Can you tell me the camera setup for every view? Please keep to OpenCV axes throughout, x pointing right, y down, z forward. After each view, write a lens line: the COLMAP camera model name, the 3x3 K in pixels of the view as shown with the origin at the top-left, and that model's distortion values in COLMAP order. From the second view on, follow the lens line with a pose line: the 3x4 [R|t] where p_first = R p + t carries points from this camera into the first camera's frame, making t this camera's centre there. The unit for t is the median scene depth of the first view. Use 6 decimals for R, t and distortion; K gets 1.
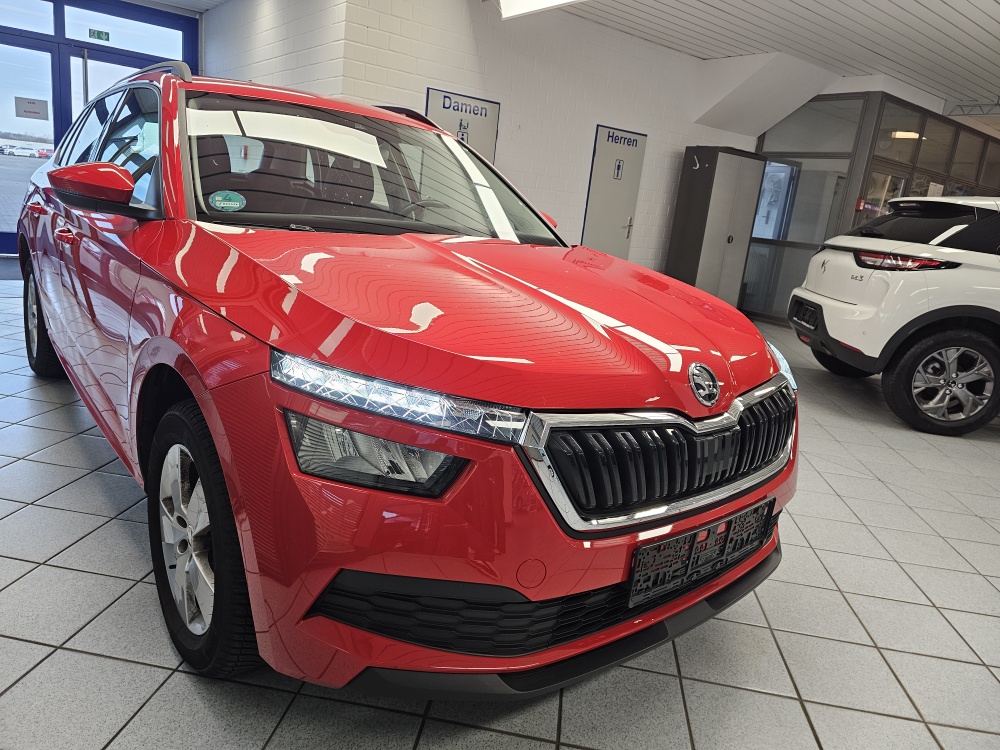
lens RADIAL K [[685.6, 0, 497.8], [0, 685.6, 369.1], [0, 0, 1]] dist [0.025345, -0.027307]
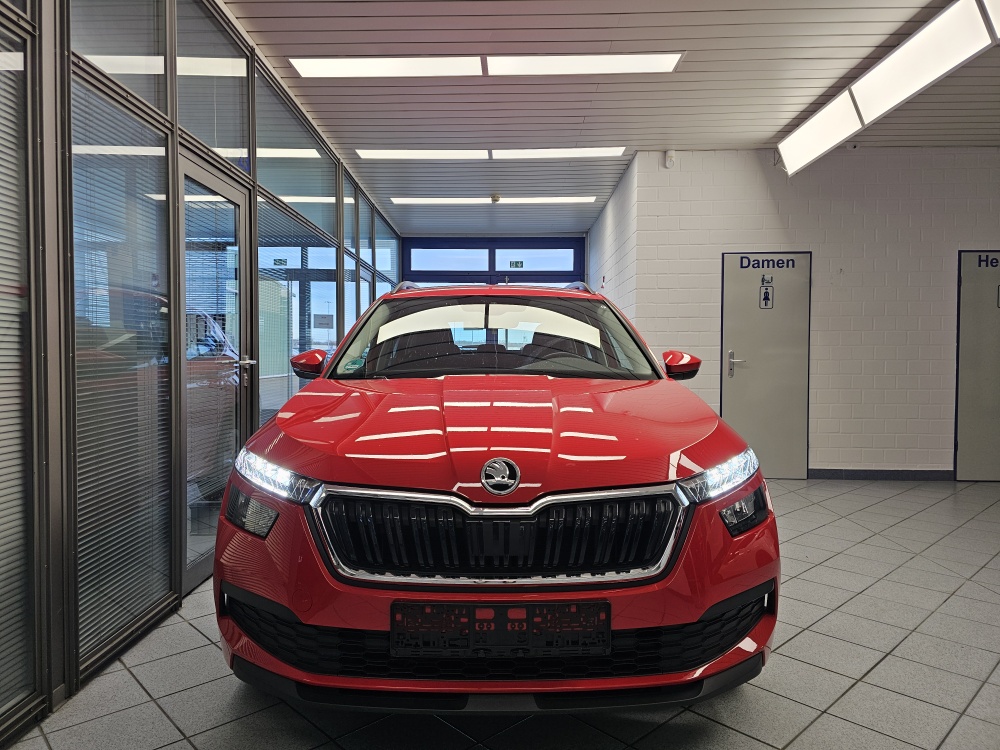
lens RADIAL K [[685.6, 0, 497.8], [0, 685.6, 369.1], [0, 0, 1]] dist [0.025345, -0.027307]
pose [[0.763351, -0.092709, -0.639297, 0.282220], [-0.071684, 0.971379, -0.226460, 0.029733], [0.641994, 0.218696, 0.734857, 0.031741]]
